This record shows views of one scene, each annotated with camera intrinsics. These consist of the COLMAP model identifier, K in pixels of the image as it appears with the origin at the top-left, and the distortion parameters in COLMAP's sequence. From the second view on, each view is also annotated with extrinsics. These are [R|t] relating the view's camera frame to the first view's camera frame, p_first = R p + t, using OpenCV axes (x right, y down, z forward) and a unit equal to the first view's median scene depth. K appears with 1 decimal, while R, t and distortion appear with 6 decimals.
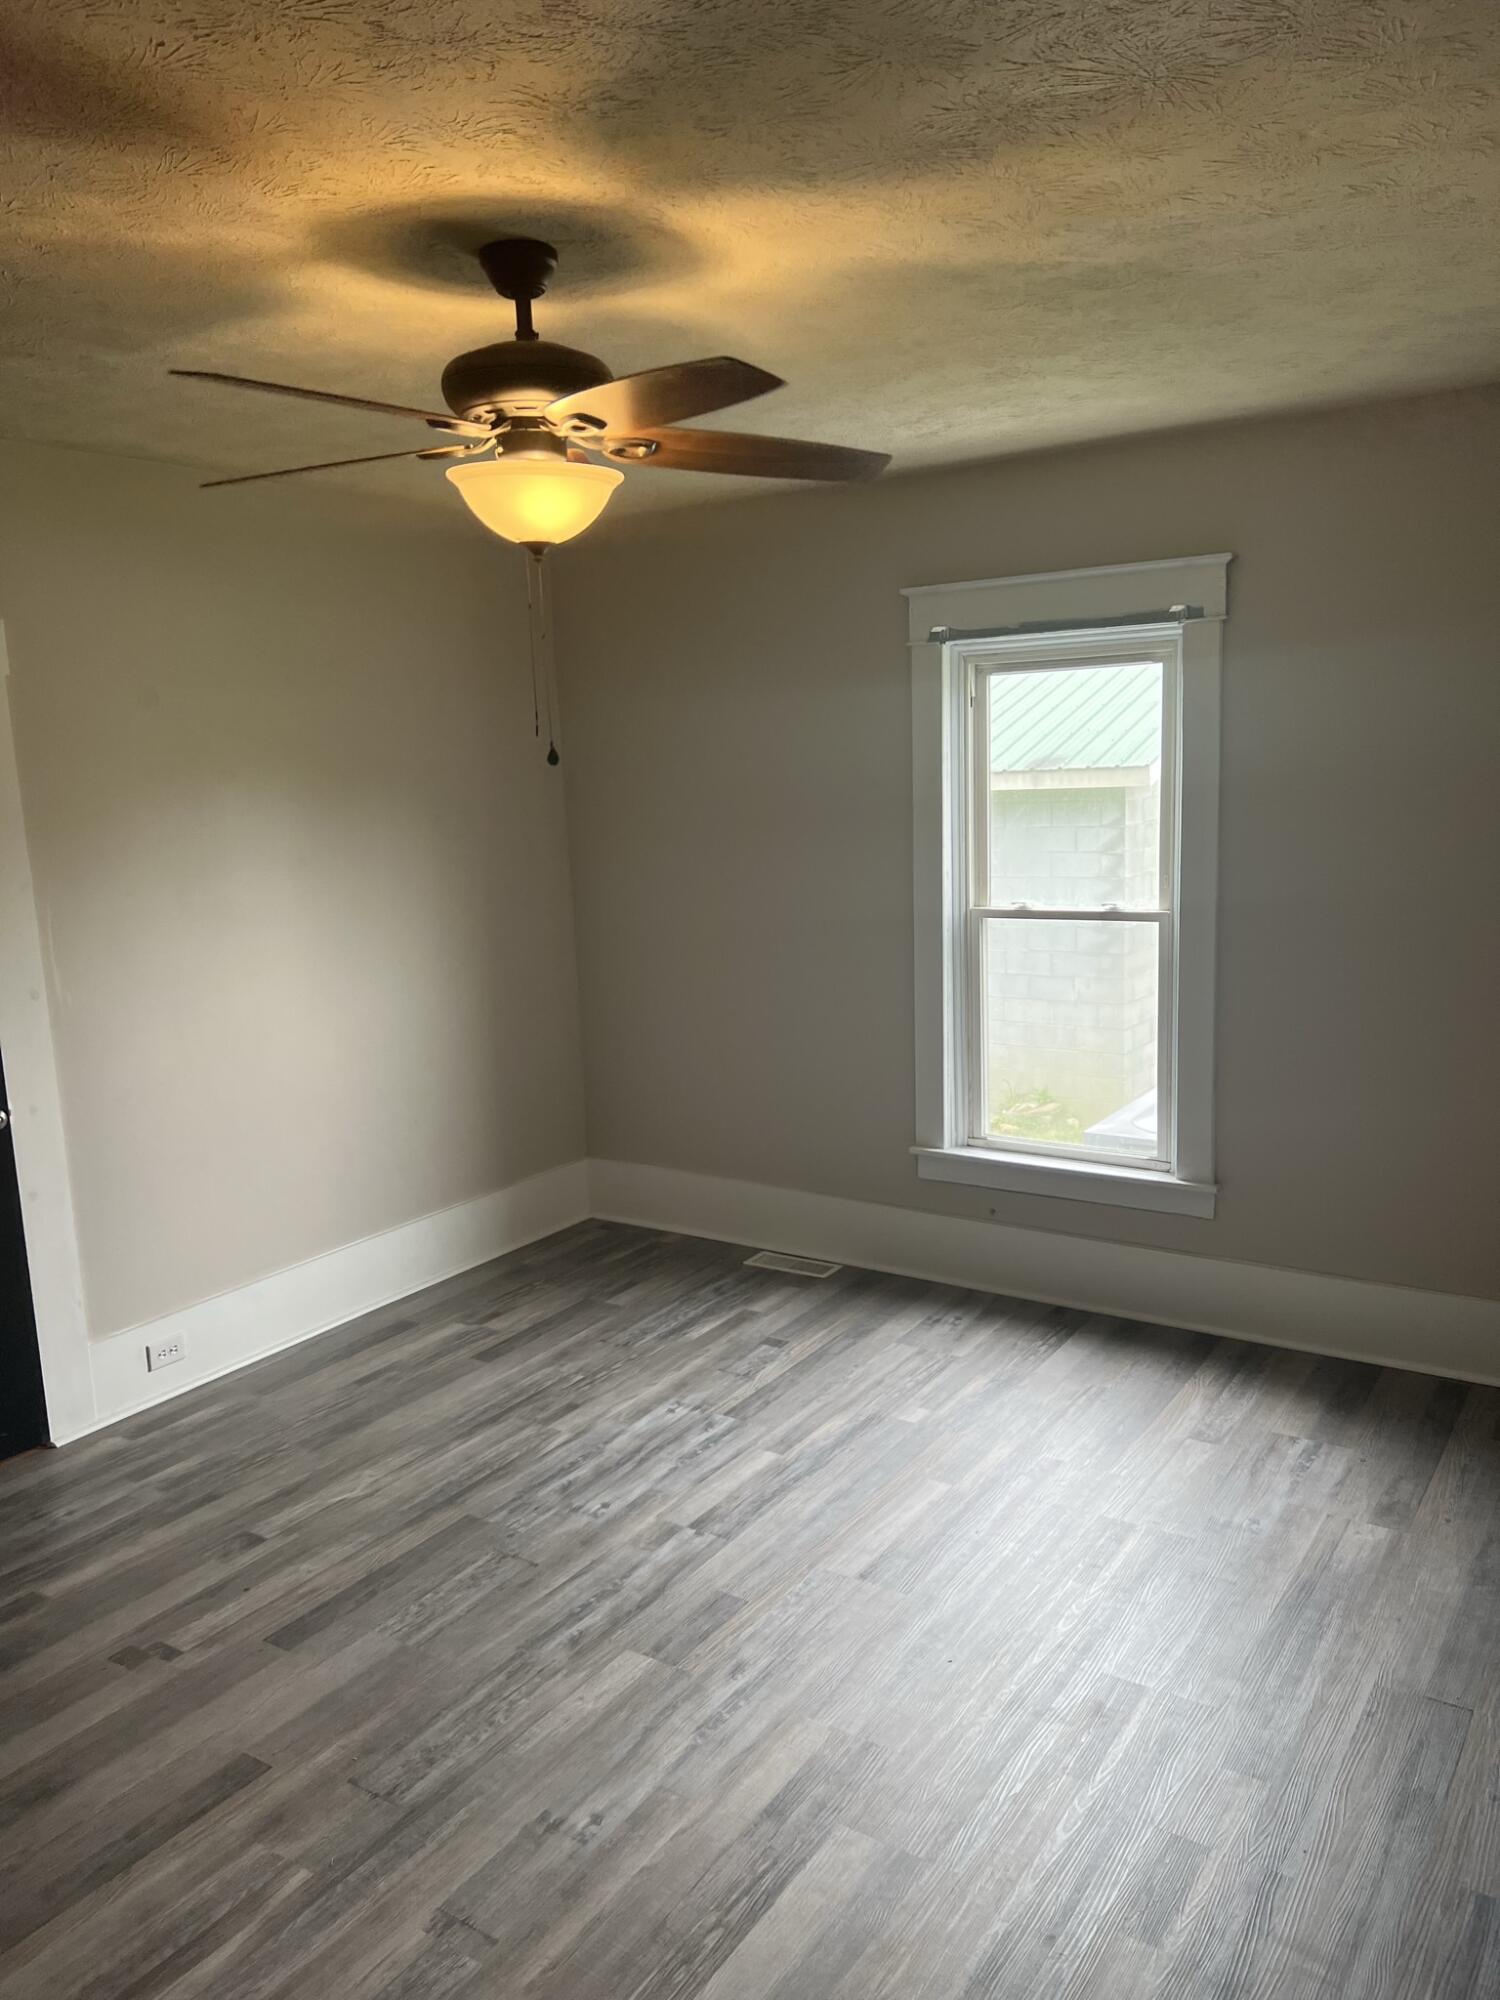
lens RADIAL K [[1509.2, 0, 750.0], [0, 1509.2, 1000.0], [0, 0, 1]] dist [0.022252, -0.026111]
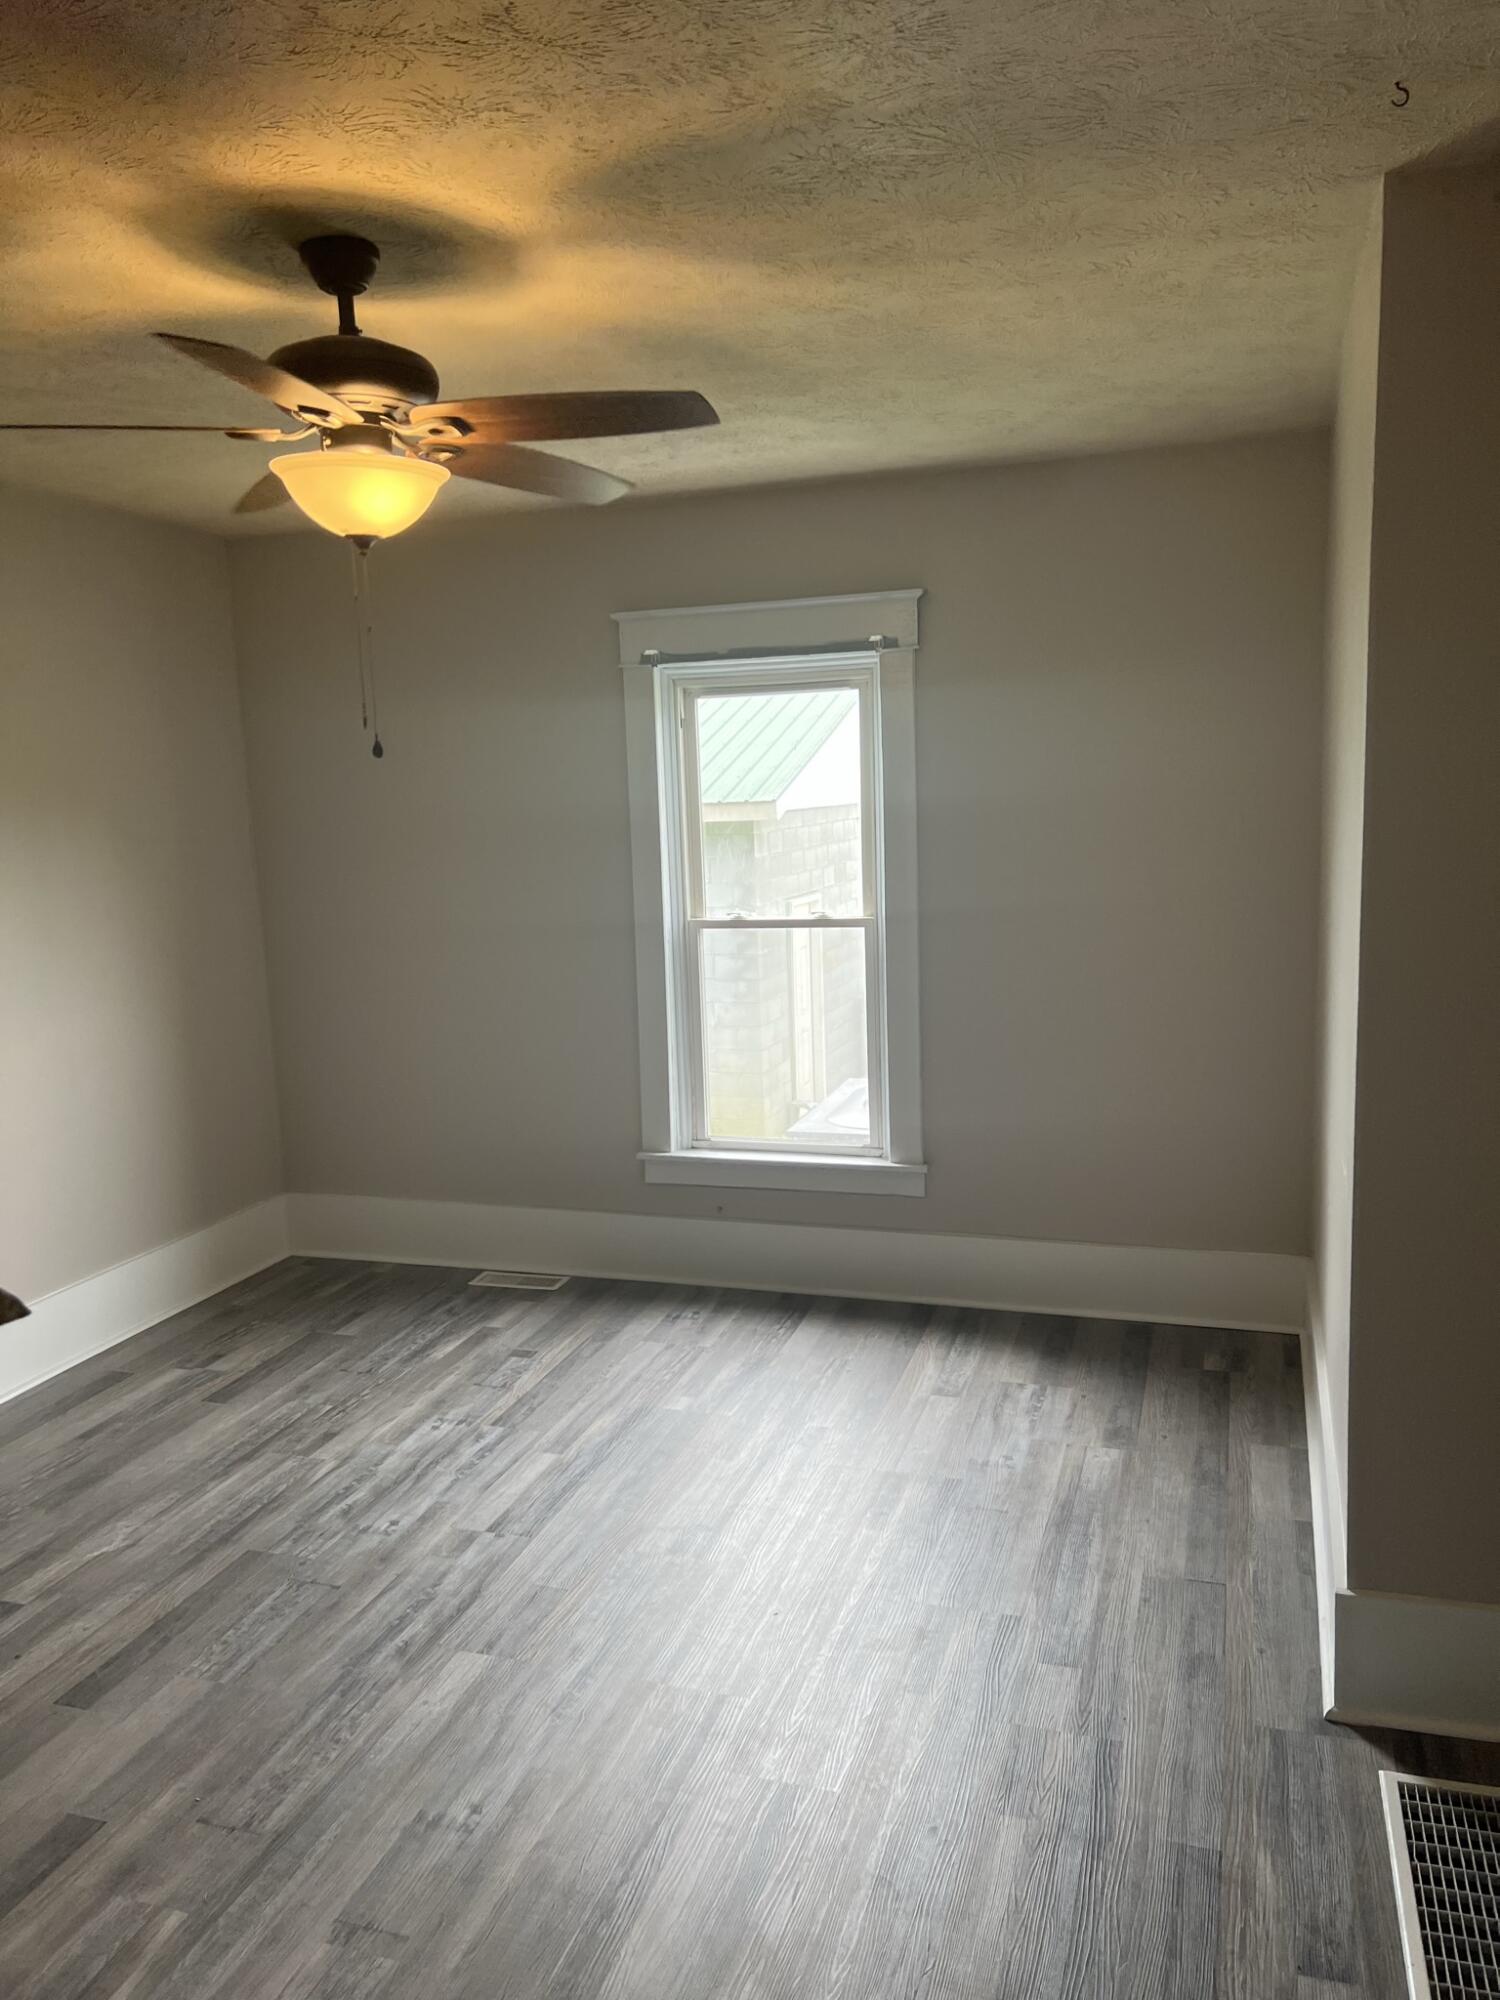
lens RADIAL K [[1507.6, 0, 750.0], [0, 1507.6, 1000.0], [0, 0, 1]] dist [0.027479, -0.046170]
pose [[0.961594, -0.034012, 0.272361, -0.126737], [0.042537, 0.998771, -0.025454, 0.029876], [-0.271160, 0.036062, 0.961859, -0.017211]]
